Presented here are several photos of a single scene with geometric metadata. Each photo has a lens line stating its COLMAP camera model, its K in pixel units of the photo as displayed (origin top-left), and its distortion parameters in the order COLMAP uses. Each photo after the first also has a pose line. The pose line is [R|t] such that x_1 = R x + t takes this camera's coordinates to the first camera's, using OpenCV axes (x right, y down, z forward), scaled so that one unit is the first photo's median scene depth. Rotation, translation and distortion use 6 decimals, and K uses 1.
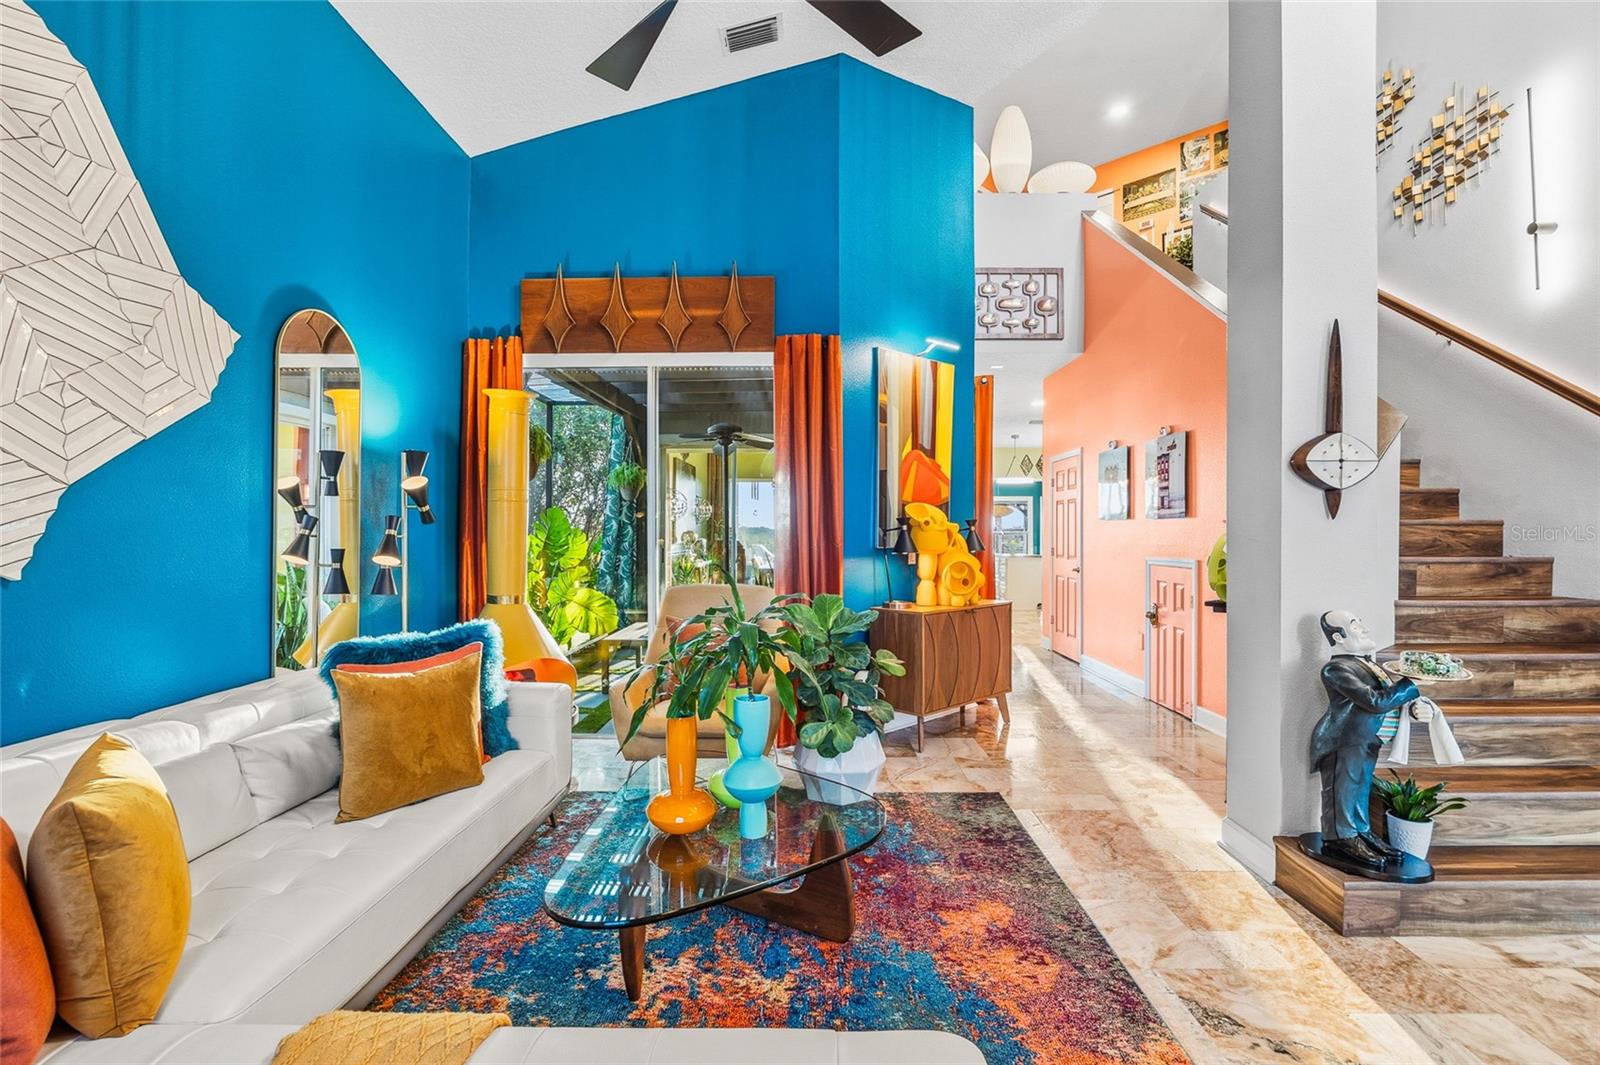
lens RADIAL K [[738.0, 0, 795.4], [0, 738.0, 528.8], [0, 0, 1]] dist [-0.018649, 0.001856]
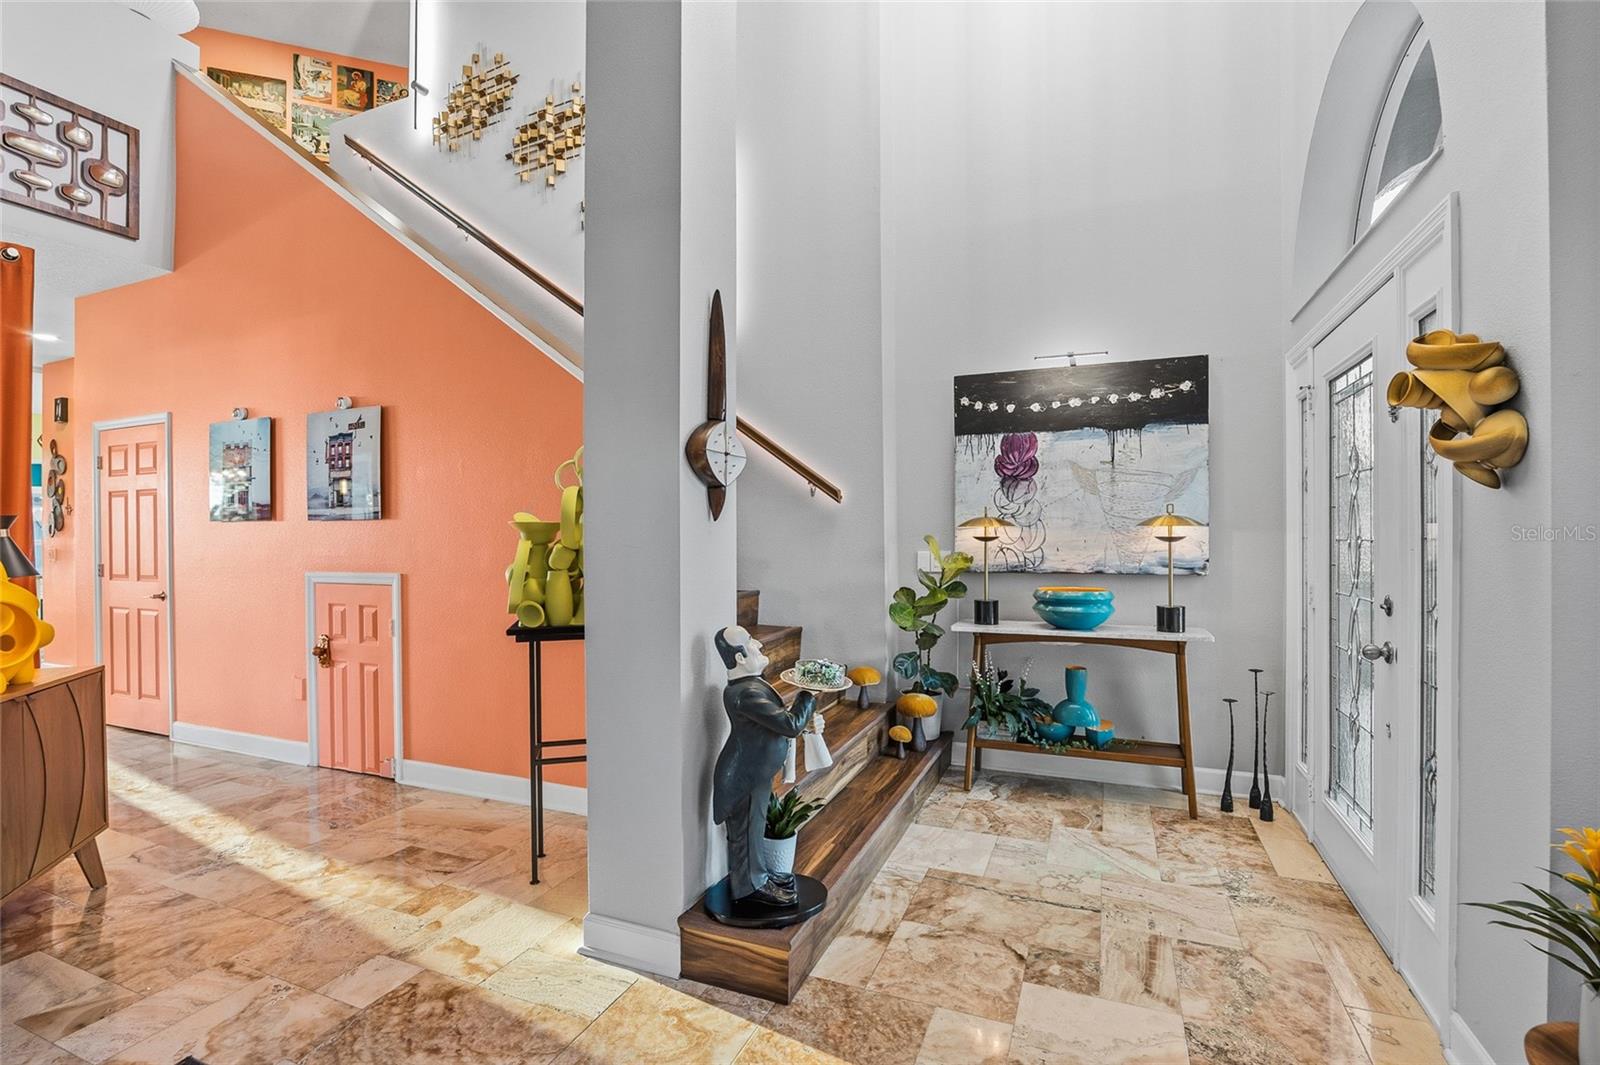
lens RADIAL K [[738.0, 0, 808.4], [0, 738.0, 538.2], [0, 0, 1]] dist [-0.018649, 0.001856]
pose [[0.366544, -0.007083, 0.930374, -0.017248], [0.002941, 0.999975, 0.006454, 0.001080], [-0.930396, 0.000371, 0.366556, 0.281080]]
